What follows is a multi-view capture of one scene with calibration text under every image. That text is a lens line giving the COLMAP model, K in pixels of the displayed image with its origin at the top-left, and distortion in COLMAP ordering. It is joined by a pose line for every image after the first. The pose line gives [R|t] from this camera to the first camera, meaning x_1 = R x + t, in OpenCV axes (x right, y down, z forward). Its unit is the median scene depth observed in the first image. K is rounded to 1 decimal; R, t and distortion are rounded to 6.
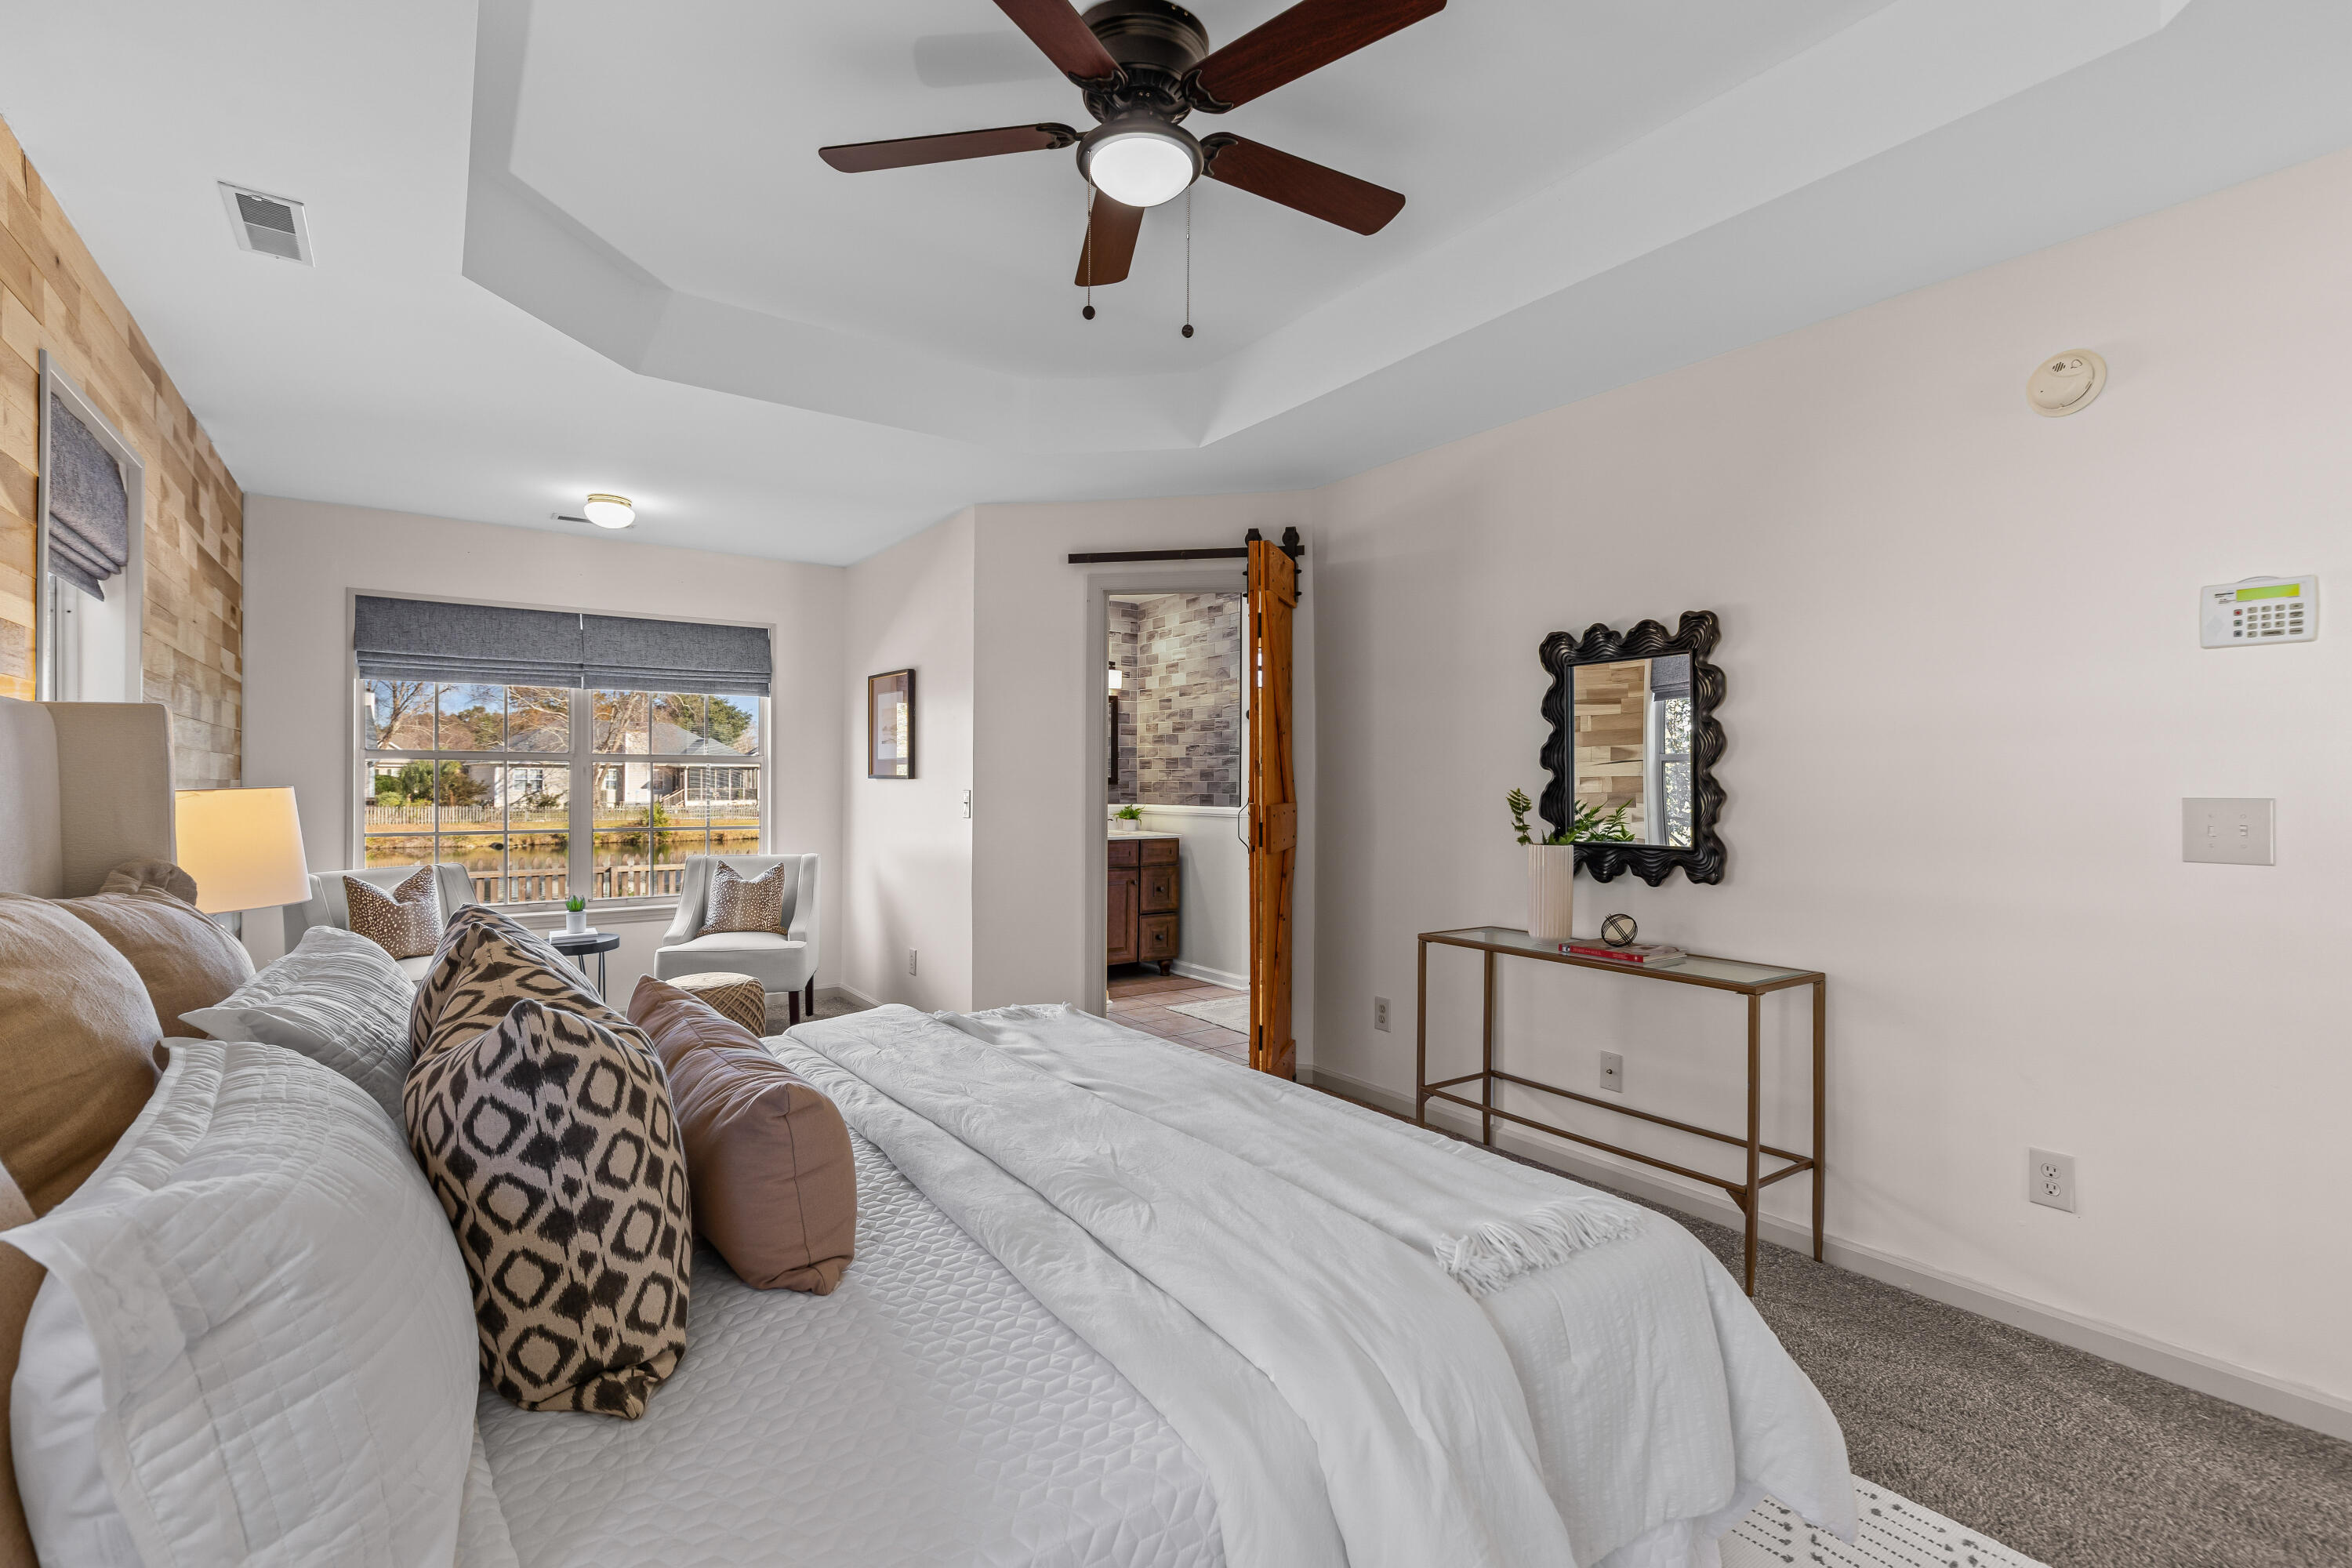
lens RADIAL K [[1064.1, 0, 1162.0], [0, 1064.1, 780.0], [0, 0, 1]] dist [-0.002221, 0.001110]
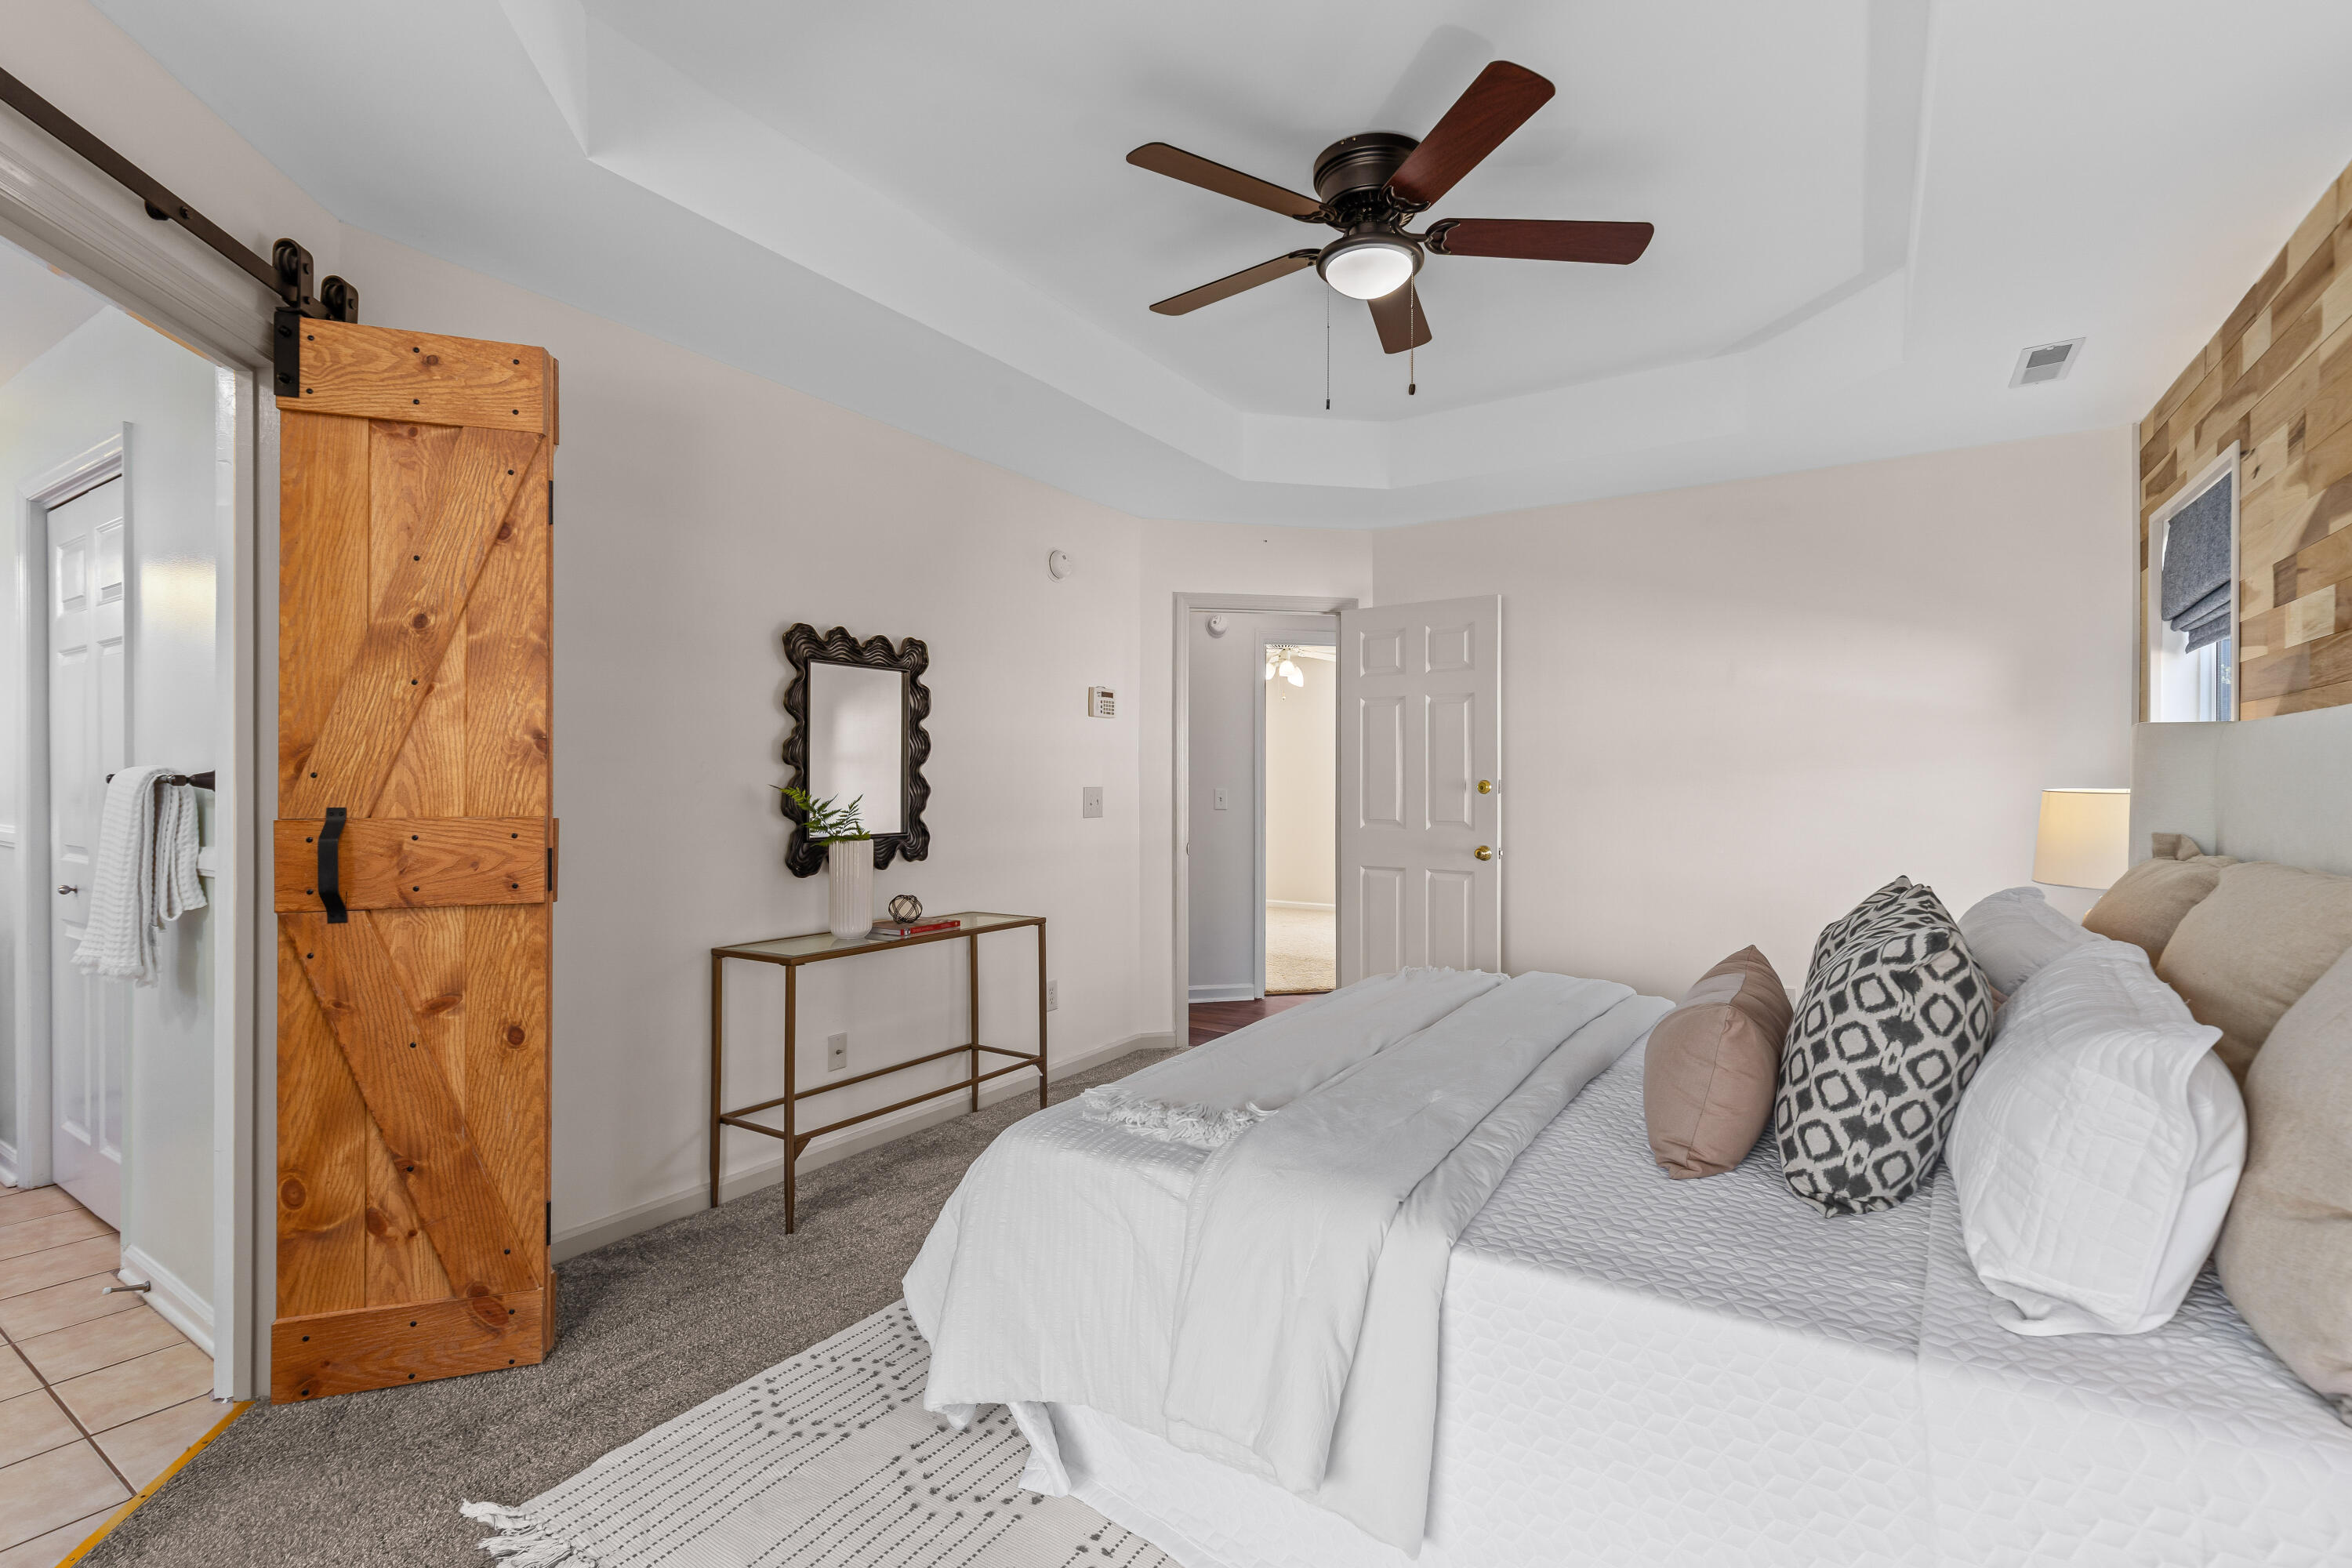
lens RADIAL K [[1064.1, 0, 1187.2], [0, 1064.1, 791.6], [0, 0, 1]] dist [-0.002221, 0.001110]
pose [[-0.382970, -0.008153, 0.923725, -0.733111], [-0.001632, 0.999965, 0.008150, 0.006354], [-0.923759, 0.001613, -0.382970, 1.154276]]
